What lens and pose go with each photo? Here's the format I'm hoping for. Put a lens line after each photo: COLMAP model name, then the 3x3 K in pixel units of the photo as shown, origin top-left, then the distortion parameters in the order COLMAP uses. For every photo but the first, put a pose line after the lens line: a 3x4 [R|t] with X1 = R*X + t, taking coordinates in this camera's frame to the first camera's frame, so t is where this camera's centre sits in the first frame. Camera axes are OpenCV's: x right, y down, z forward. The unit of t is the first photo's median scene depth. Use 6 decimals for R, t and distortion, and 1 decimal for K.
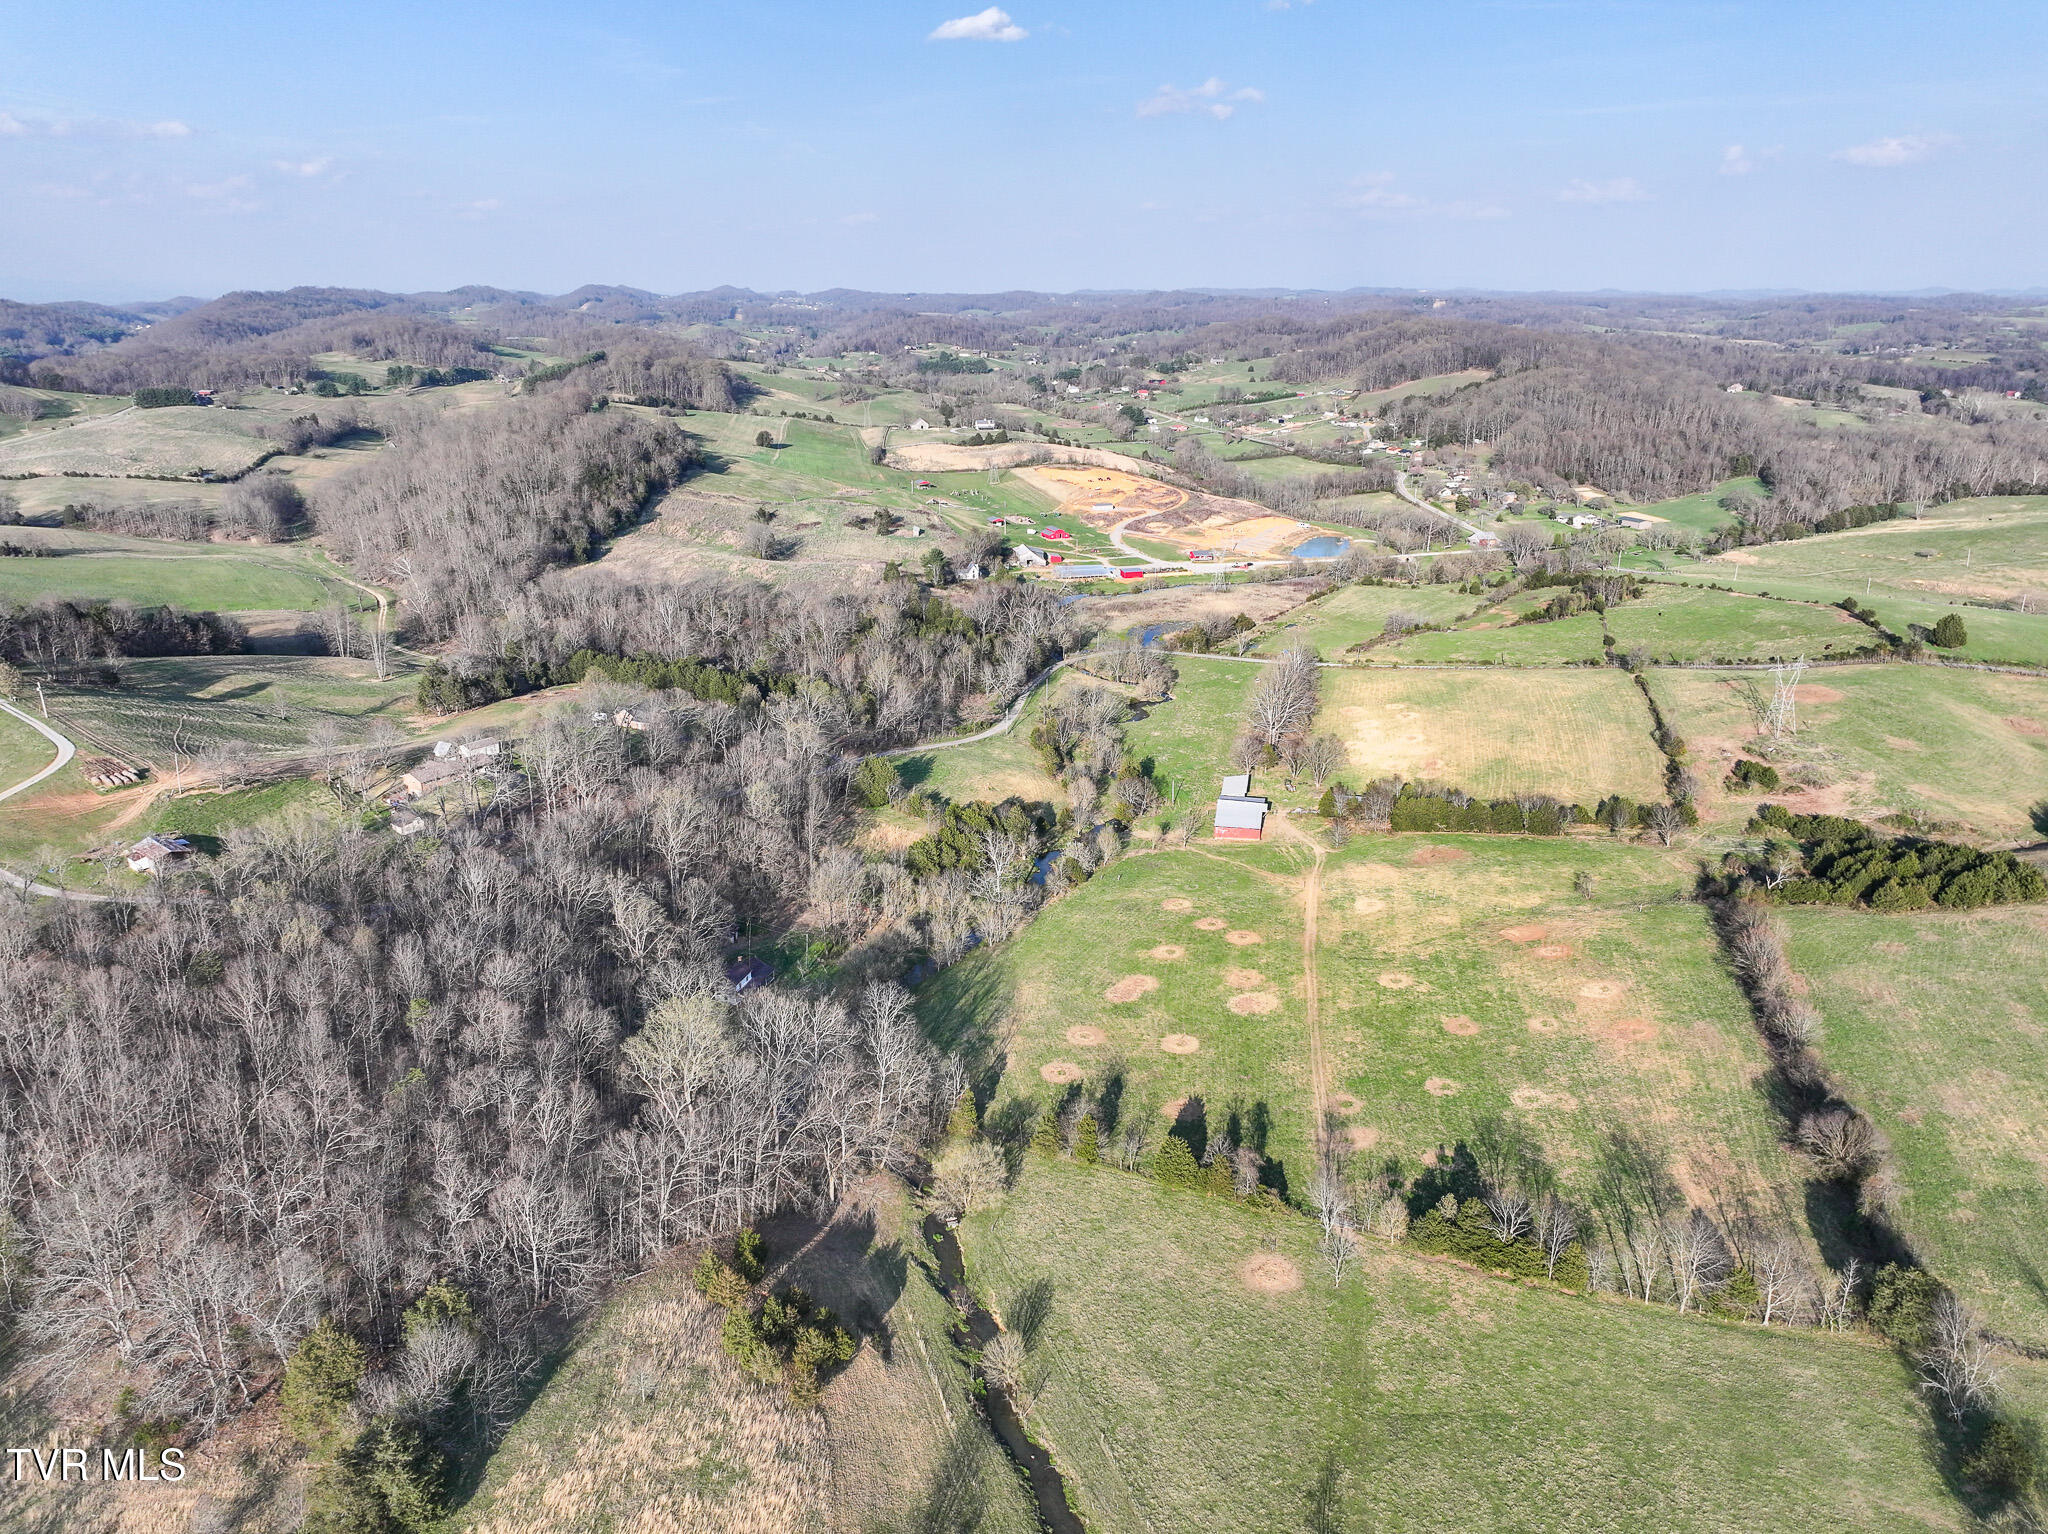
lens RADIAL K [[1443.6, 0, 1028.4], [0, 1443.6, 763.6], [0, 0, 1]] dist [0.003061, 0.008771]
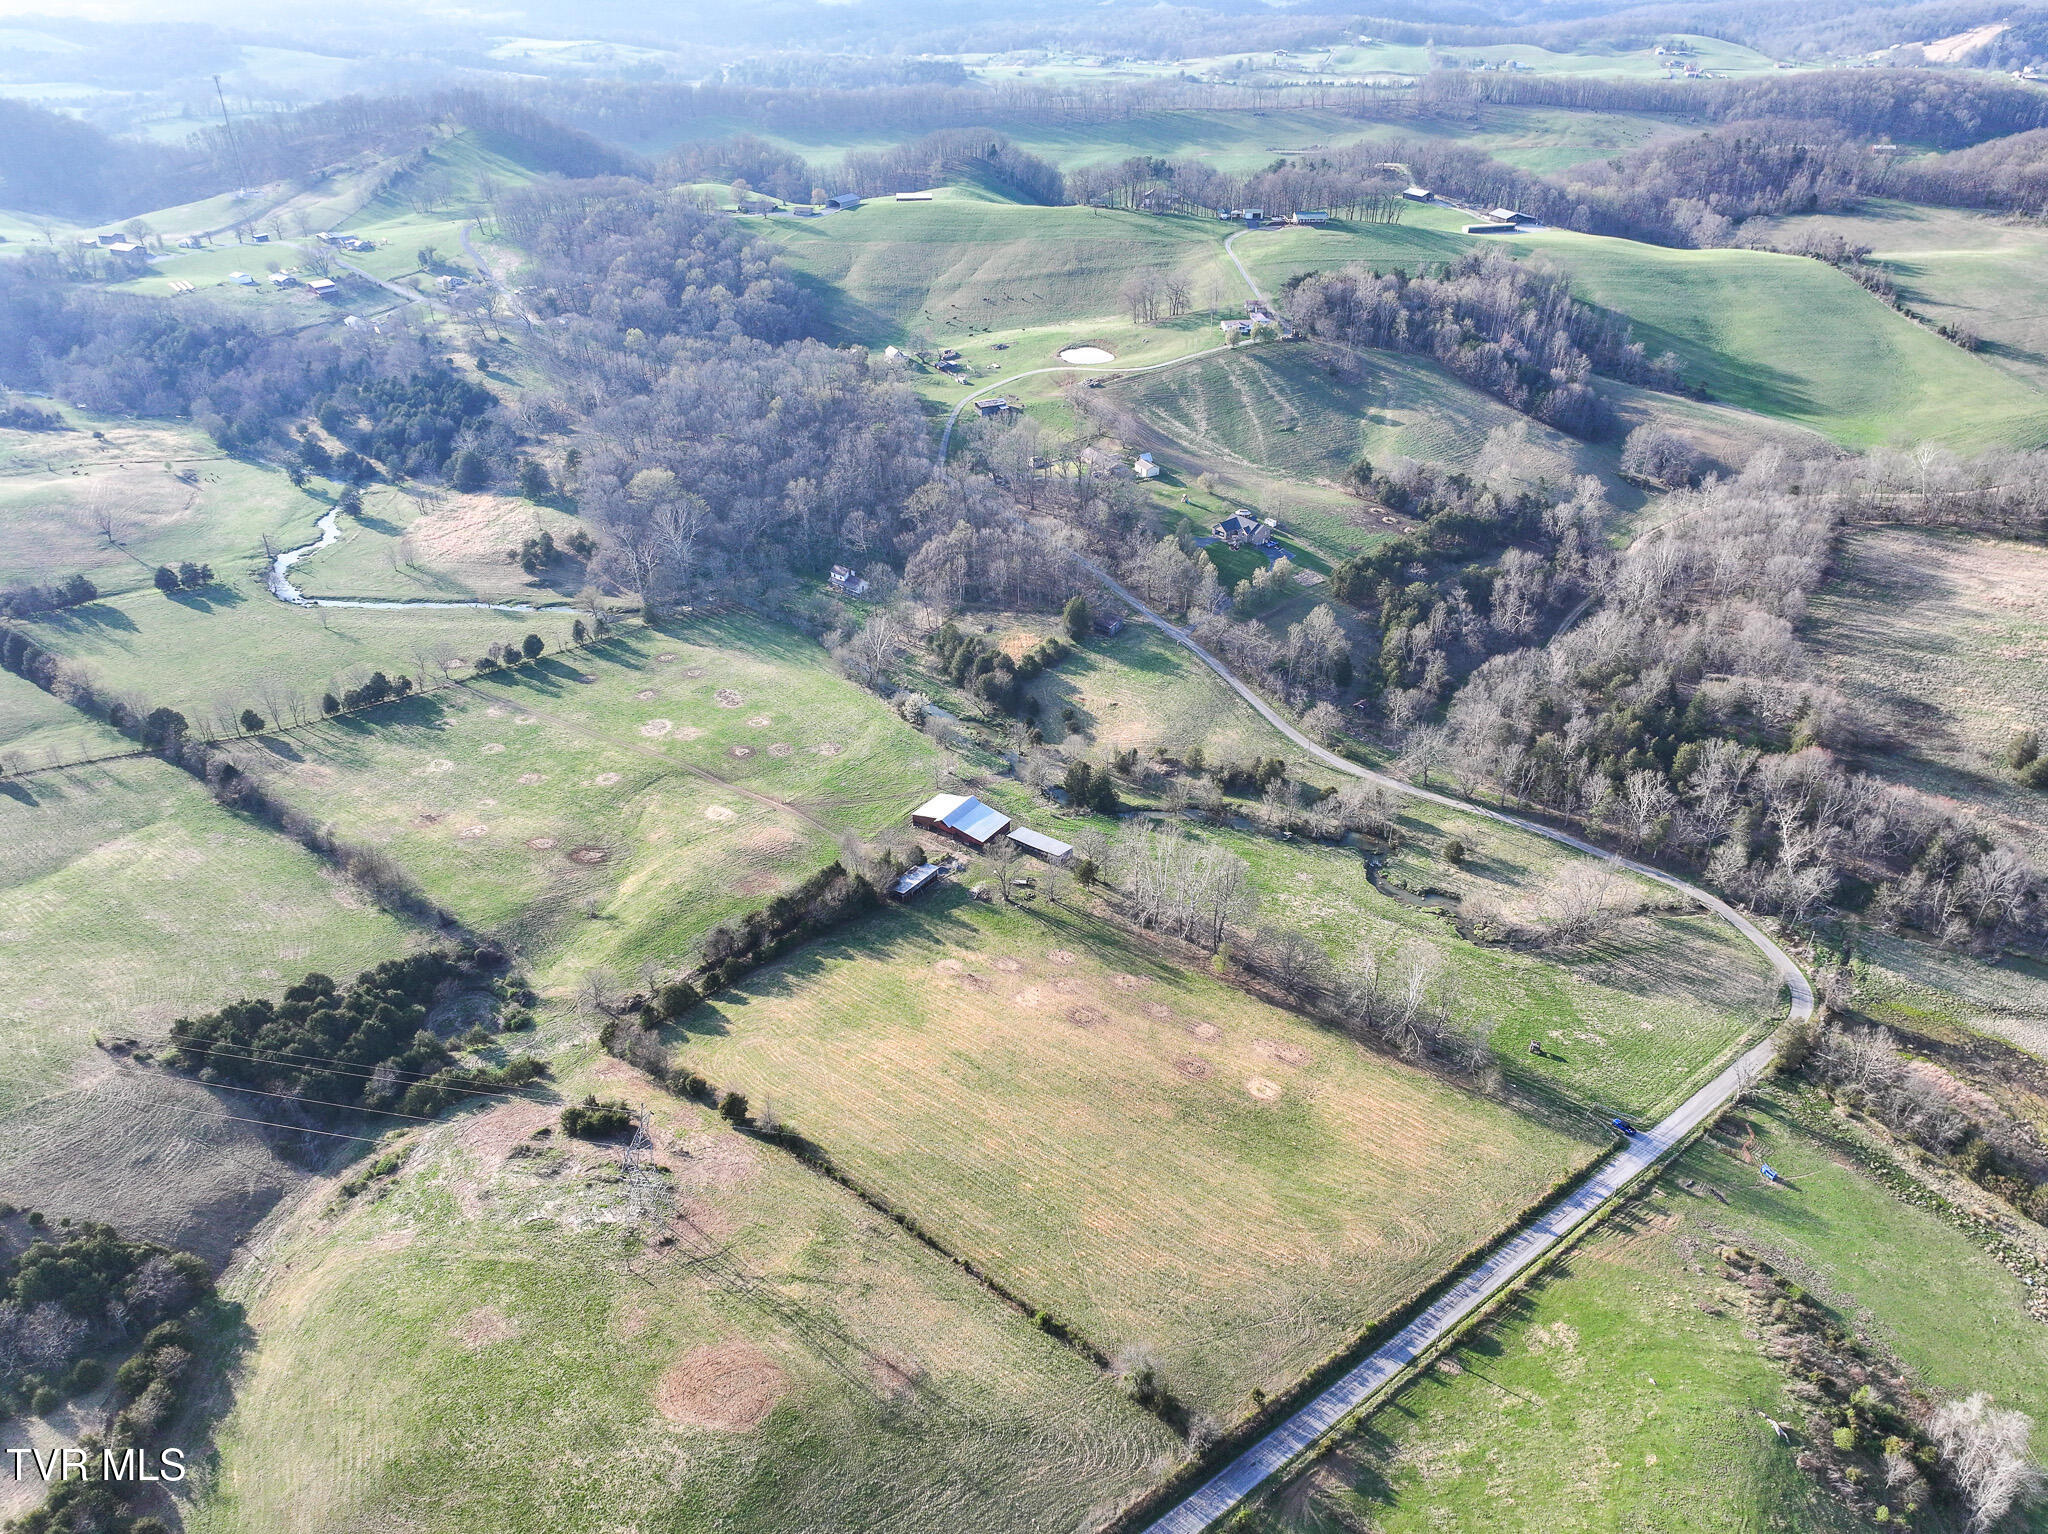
lens RADIAL K [[1443.6, 0, 1028.4], [0, 1443.6, 763.6], [0, 0, 1]] dist [0.003061, 0.008771]
pose [[-0.407469, 0.472377, -0.781555, 1.049239], [-0.278828, 0.750604, 0.599039, -0.700050], [0.869611, 0.462010, -0.174136, 1.465833]]
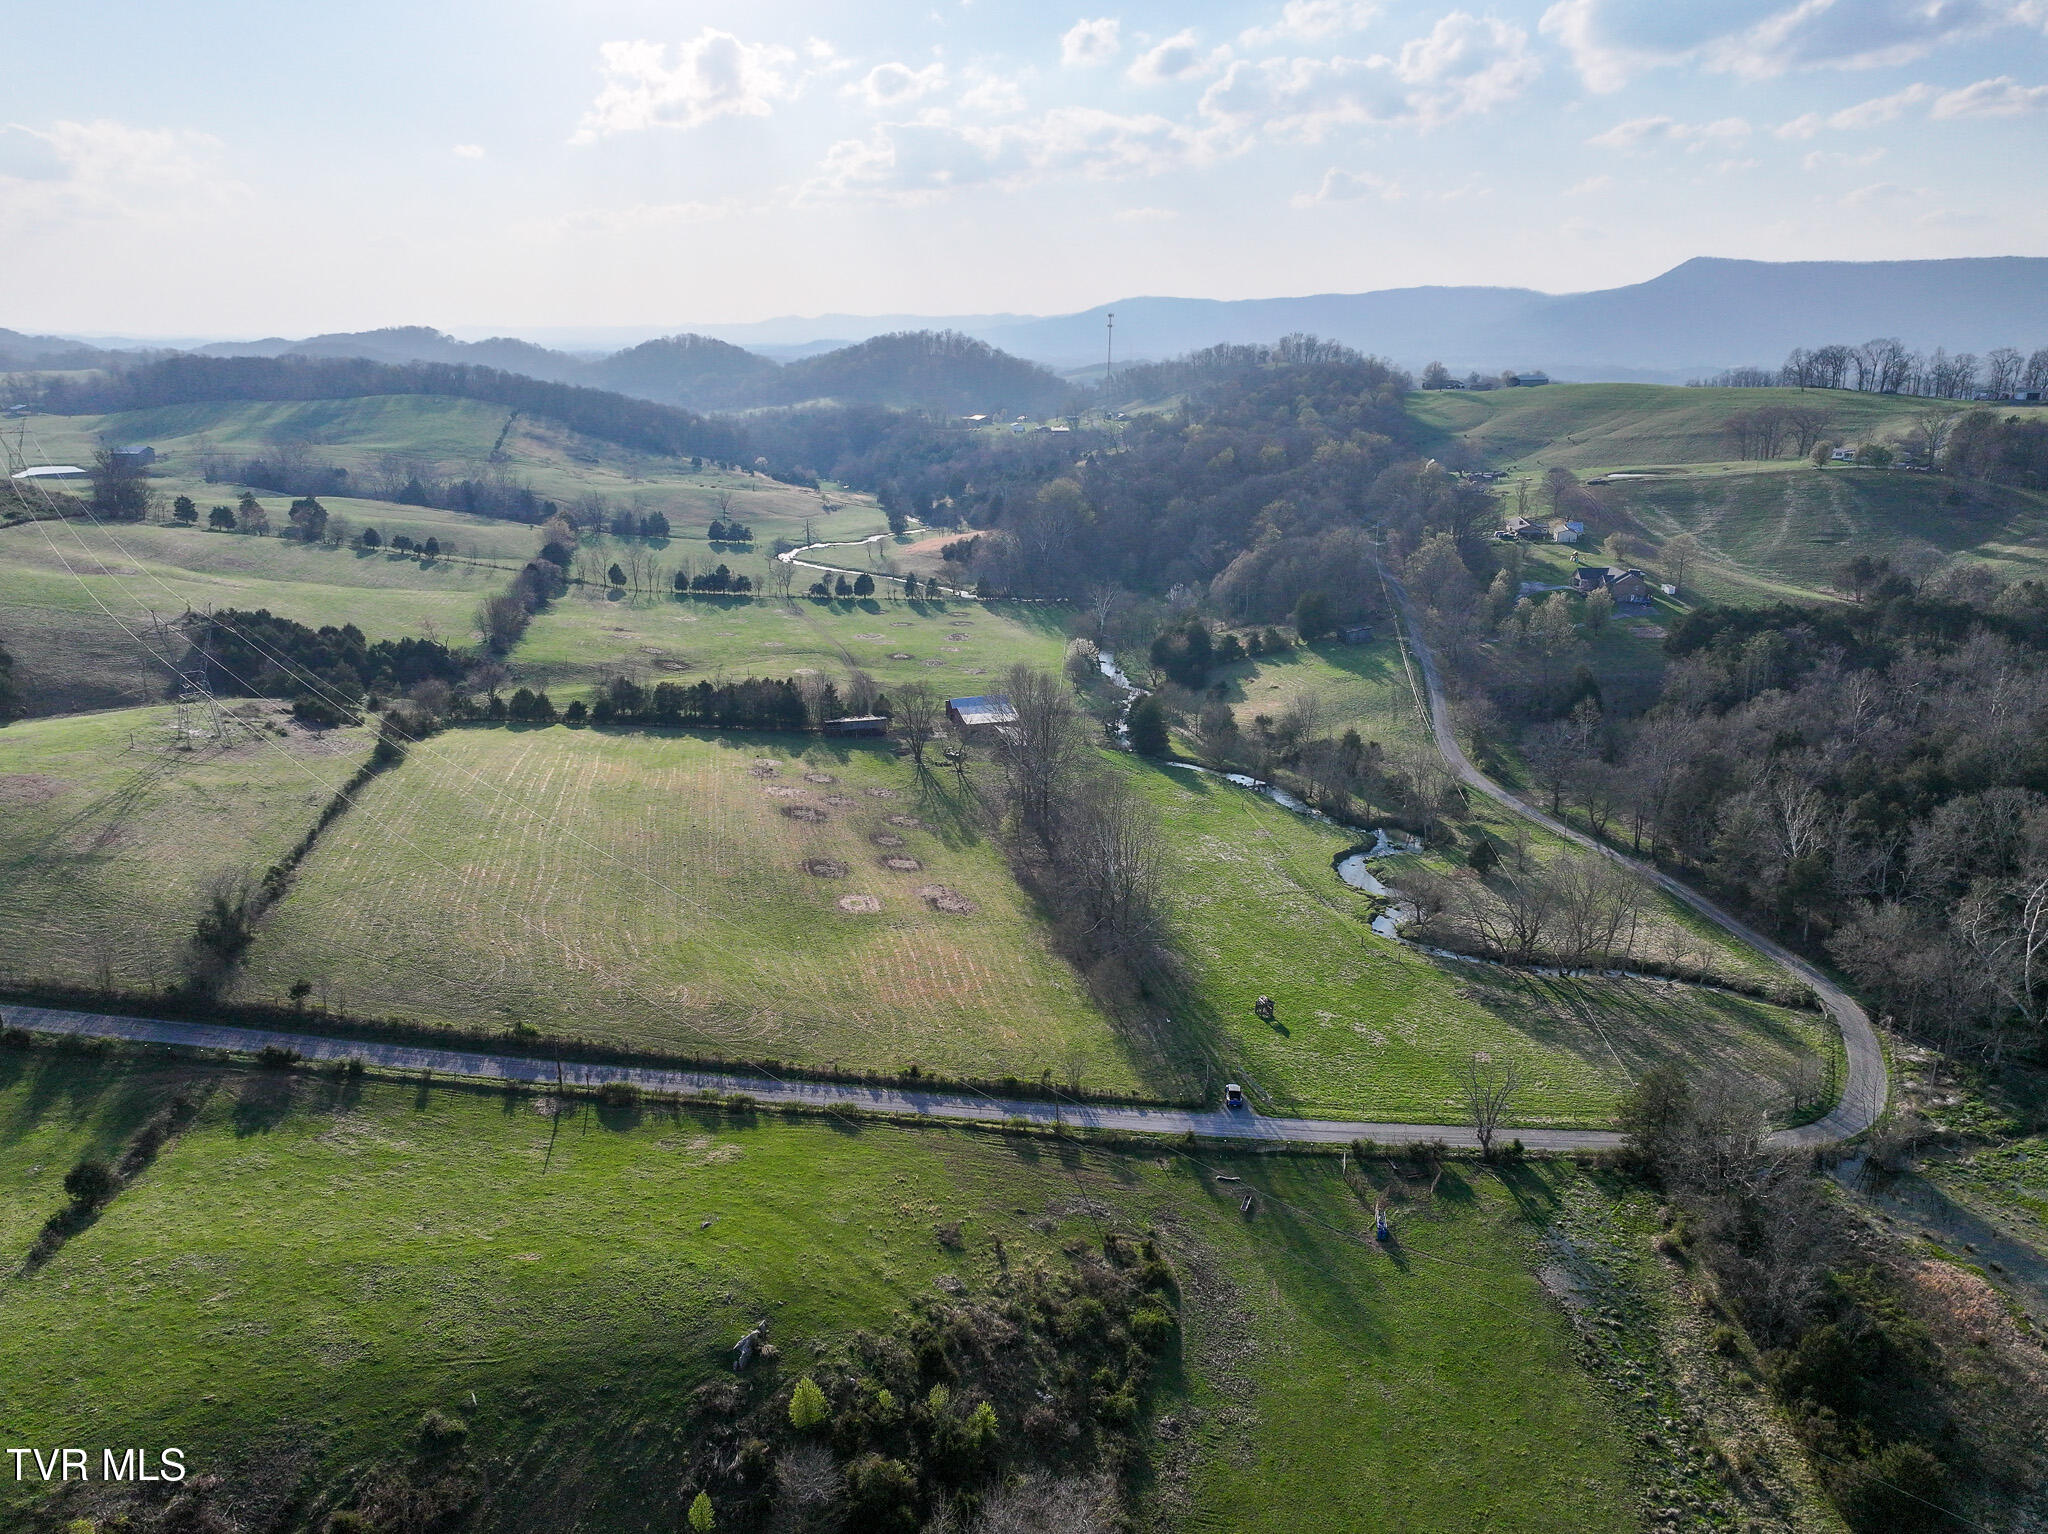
lens RADIAL K [[1443.6, 0, 1028.4], [0, 1443.6, 763.6], [0, 0, 1]] dist [0.003061, 0.008771]
pose [[-0.900686, 0.111917, -0.419808, 0.591147], [-0.142845, 0.836254, 0.529409, -0.470741], [0.410316, 0.536799, -0.737216, 2.010145]]
